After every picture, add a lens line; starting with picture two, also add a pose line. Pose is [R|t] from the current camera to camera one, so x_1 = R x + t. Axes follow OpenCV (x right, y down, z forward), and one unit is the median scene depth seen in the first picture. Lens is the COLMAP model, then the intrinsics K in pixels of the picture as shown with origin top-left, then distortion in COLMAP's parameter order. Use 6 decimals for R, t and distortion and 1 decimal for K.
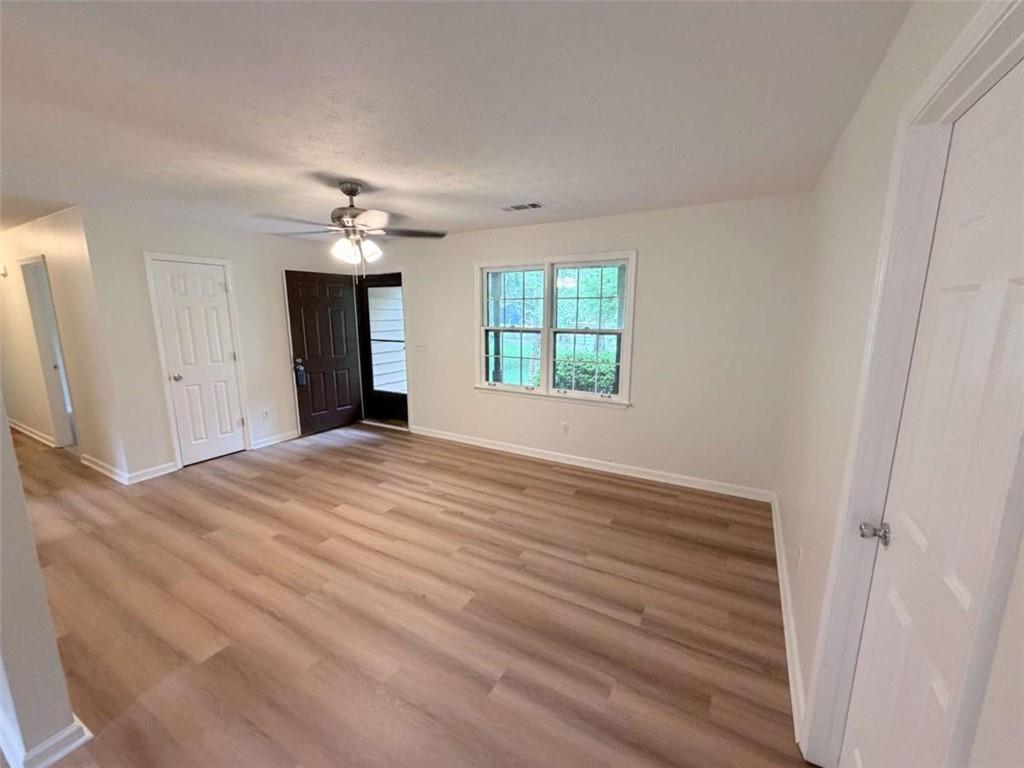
lens RADIAL K [[409.8, 0, 510.3], [0, 409.8, 386.5], [0, 0, 1]] dist [0.000573, 0.000062]
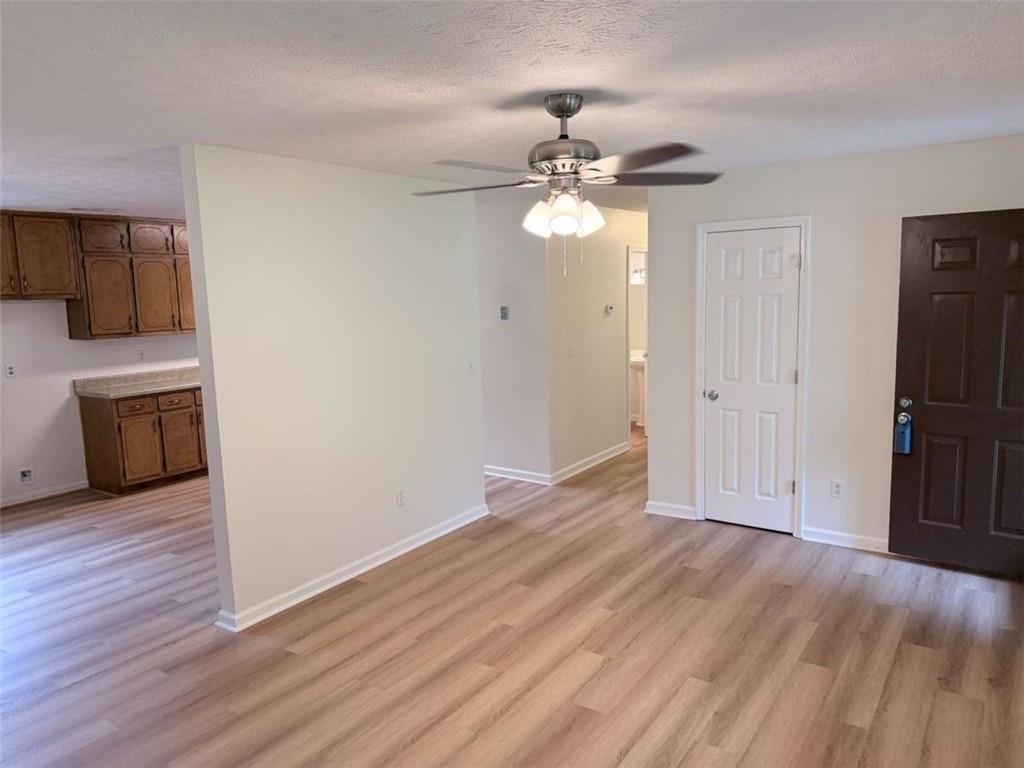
lens RADIAL K [[714.6, 0, 506.4], [0, 714.6, 384.6], [0, 0, 1]] dist [0.027676, -0.030722]
pose [[-0.087252, 0.138996, -0.986442, 0.446359], [-0.151922, 0.976779, 0.151072, -0.175490], [0.984534, 0.163044, -0.064109, 0.740598]]
